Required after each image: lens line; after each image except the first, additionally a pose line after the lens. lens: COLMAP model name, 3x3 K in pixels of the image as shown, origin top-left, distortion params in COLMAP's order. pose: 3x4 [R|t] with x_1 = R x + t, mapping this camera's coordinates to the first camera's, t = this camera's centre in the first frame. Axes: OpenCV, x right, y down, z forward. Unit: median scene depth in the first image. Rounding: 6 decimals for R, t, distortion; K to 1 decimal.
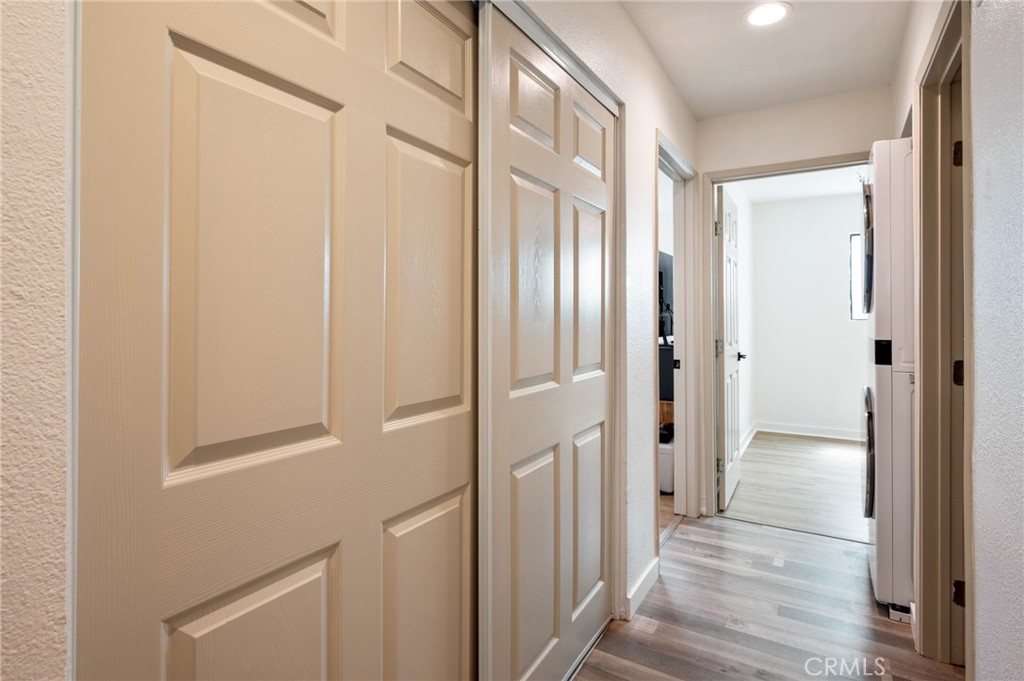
lens RADIAL K [[525.2, 0, 516.7], [0, 525.2, 315.2], [0, 0, 1]] dist [-0.001844, -0.000346]
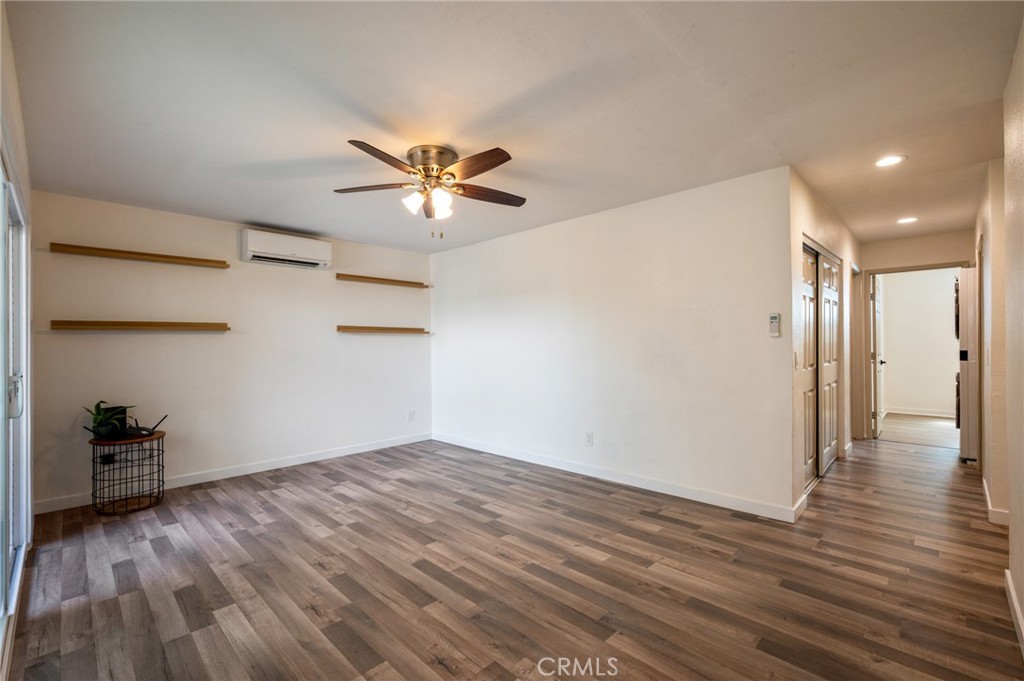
lens RADIAL K [[443.6, 0, 515.7], [0, 443.6, 342.5], [0, 0, 1]] dist [-0.002335, 0.000536]
pose [[0.972133, -0.004907, -0.234380, -0.777463], [0.005994, 0.999974, 0.003925, -0.009639], [0.234354, -0.005220, 0.972137, -1.374140]]
